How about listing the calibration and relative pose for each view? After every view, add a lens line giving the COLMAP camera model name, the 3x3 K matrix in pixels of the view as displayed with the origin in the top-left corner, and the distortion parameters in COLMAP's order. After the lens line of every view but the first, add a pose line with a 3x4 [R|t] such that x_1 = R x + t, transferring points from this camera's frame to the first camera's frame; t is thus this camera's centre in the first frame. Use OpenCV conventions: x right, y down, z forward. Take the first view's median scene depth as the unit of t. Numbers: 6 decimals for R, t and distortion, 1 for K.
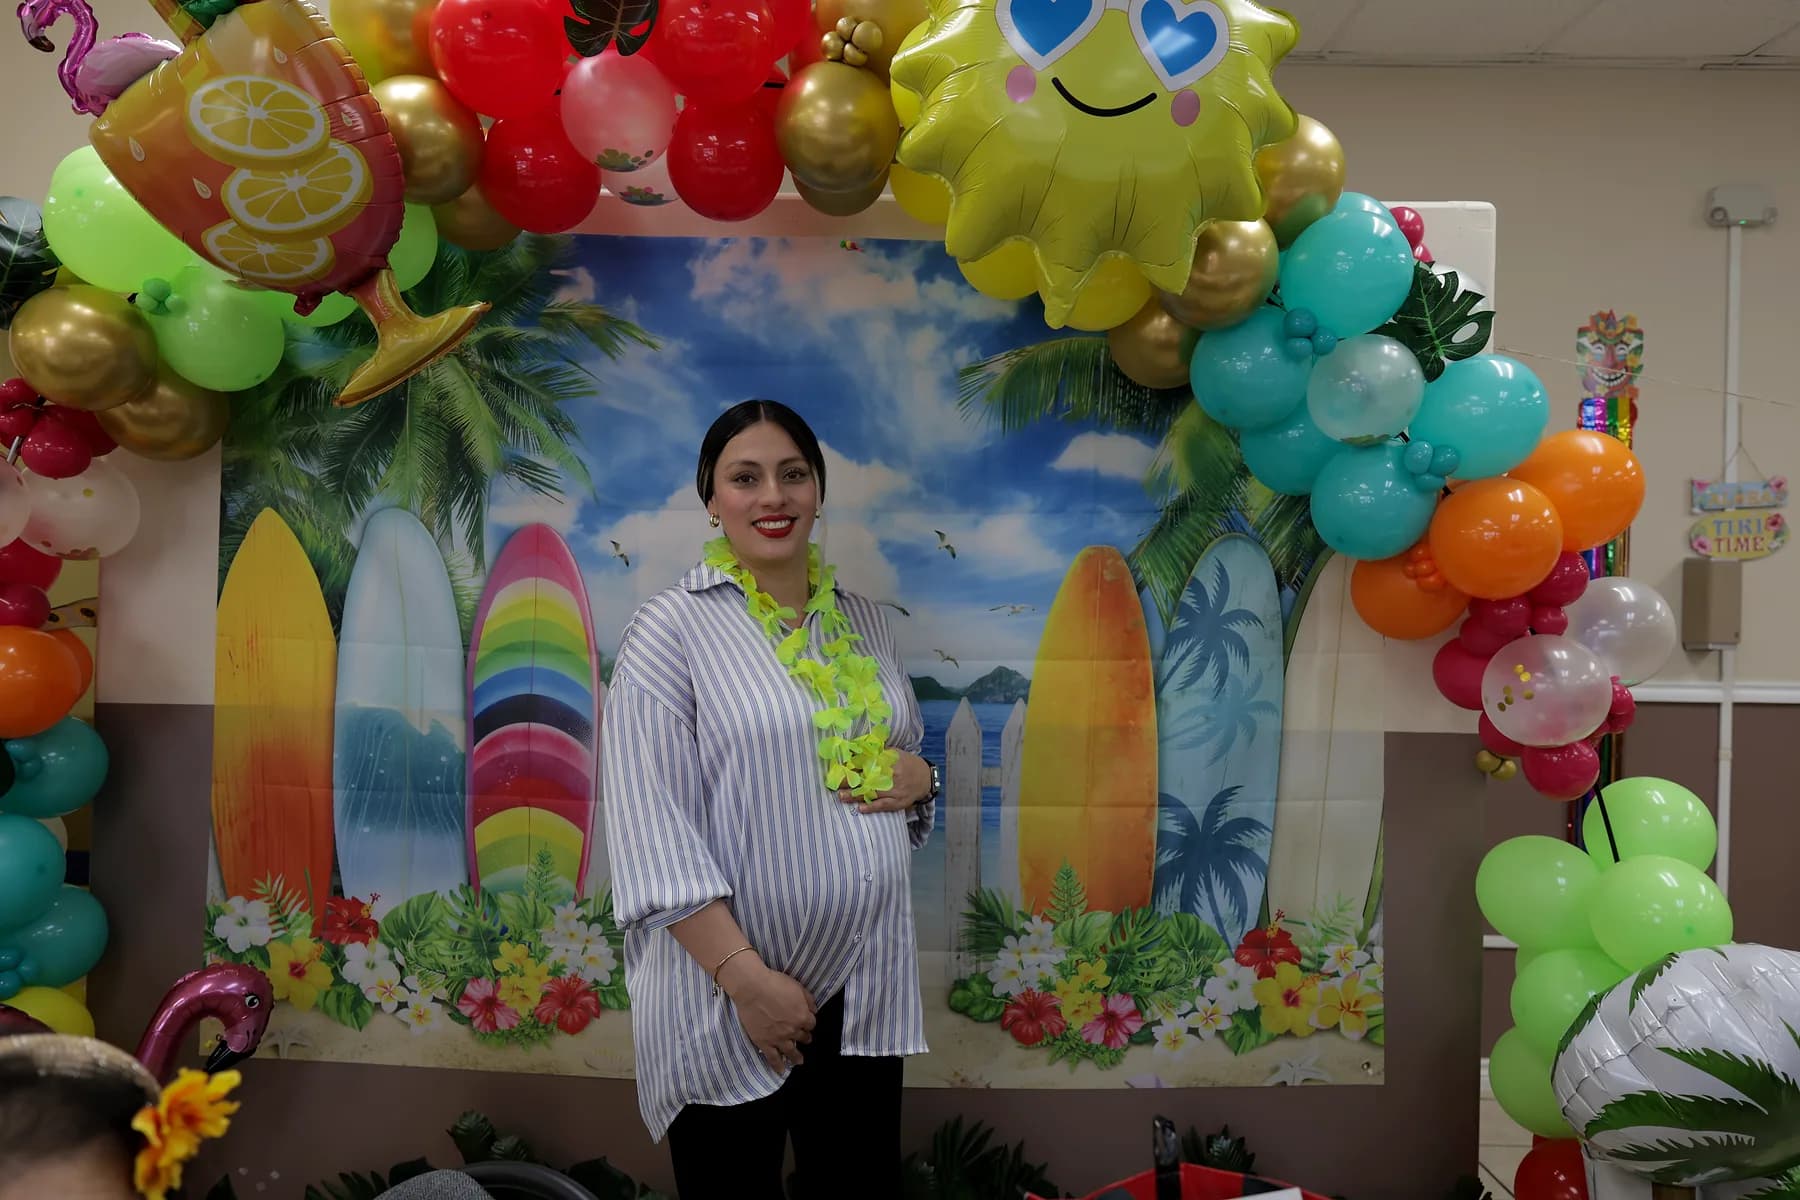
lens RADIAL K [[1243.7, 0, 900.0], [0, 1243.7, 600.0], [0, 0, 1]] dist [-0.043919, 0.031127]
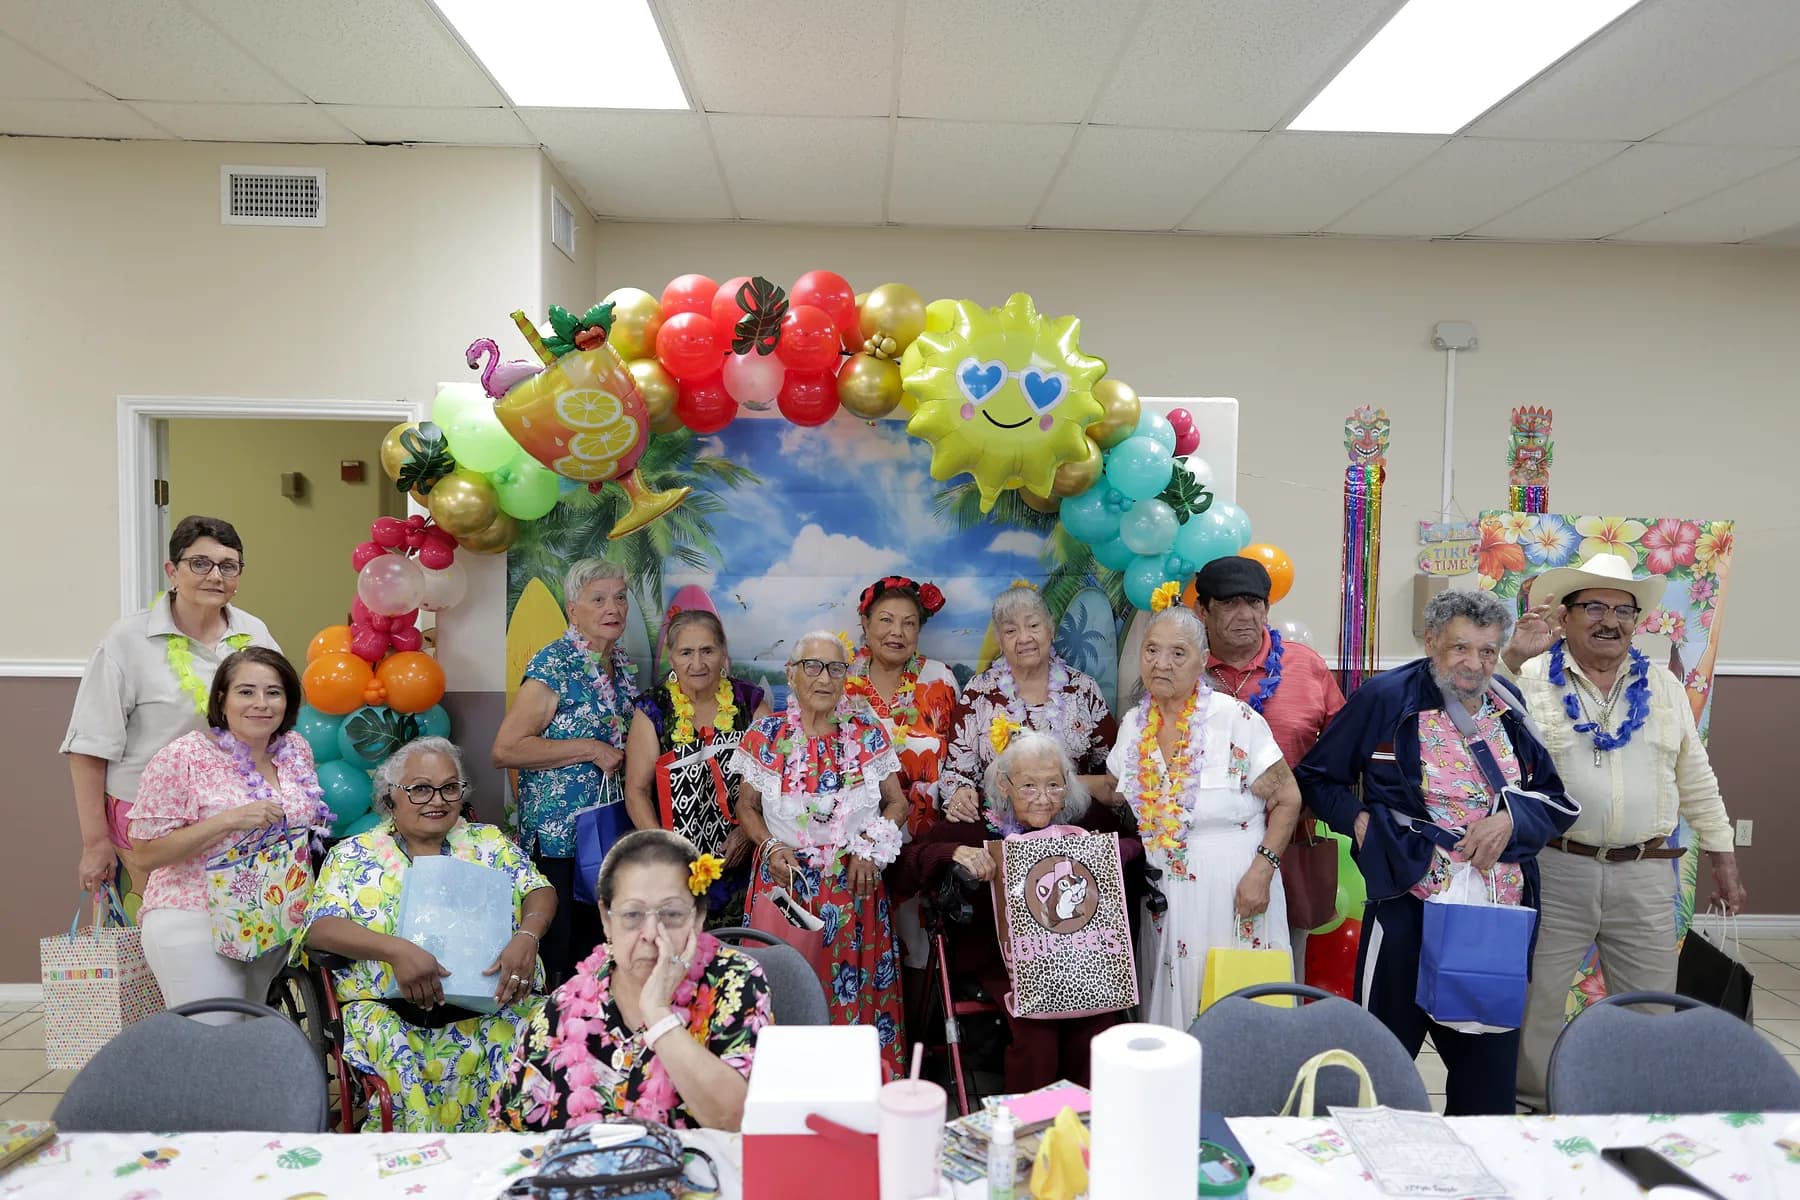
lens RADIAL K [[1230.3, 0, 897.6], [0, 1230.3, 554.8], [0, 0, 1]] dist [0.020753, -0.001137]
pose [[0.999431, -0.007510, 0.032884, -0.061674], [0.007069, 0.999884, 0.013503, -0.125540], [-0.032981, -0.013263, 0.999368, -0.739008]]
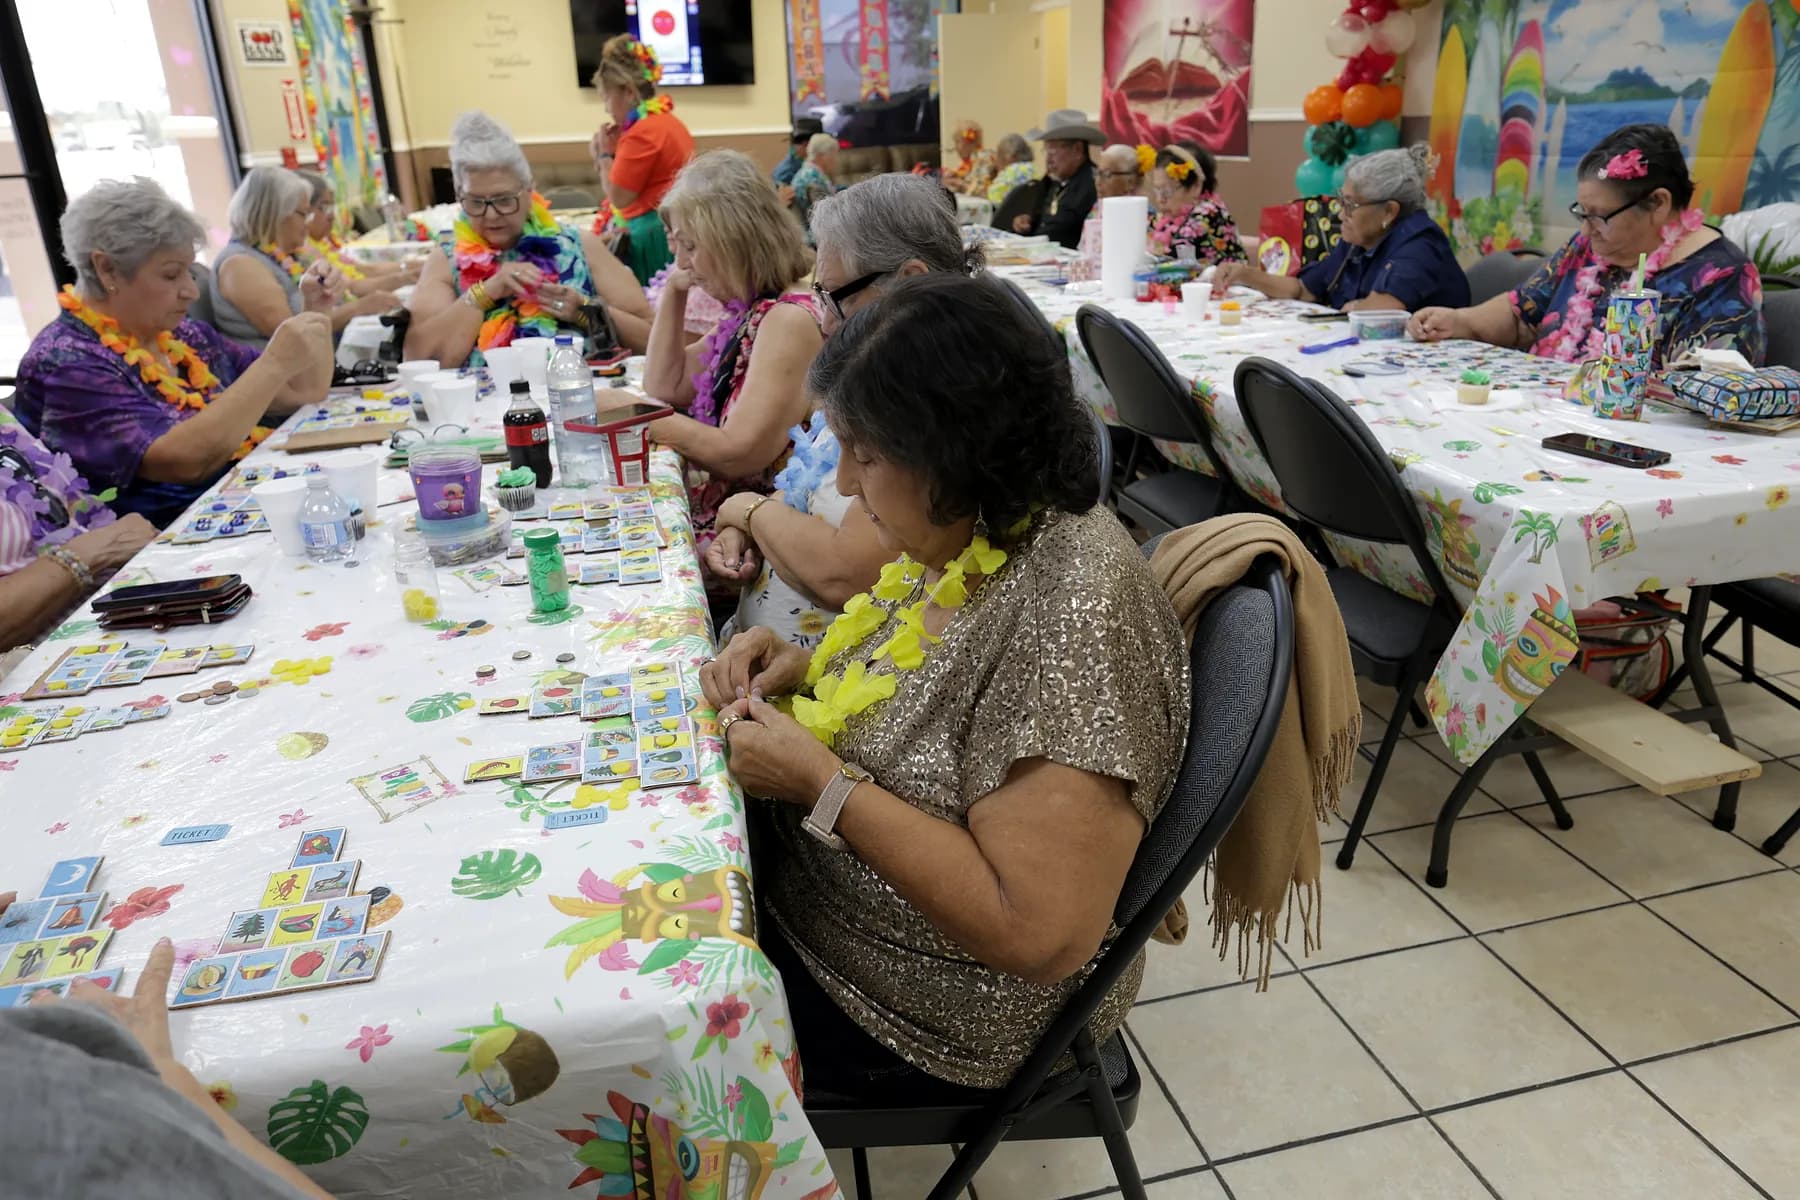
lens RADIAL K [[1243.7, 0, 900.0], [0, 1243.7, 600.0], [0, 0, 1]] dist [-0.043919, 0.031127]
pose [[0.254140, 0.323081, -0.911609, 1.704149], [0.039936, 0.938246, 0.343655, 0.109021], [0.966343, -0.123743, 0.225543, -0.674068]]
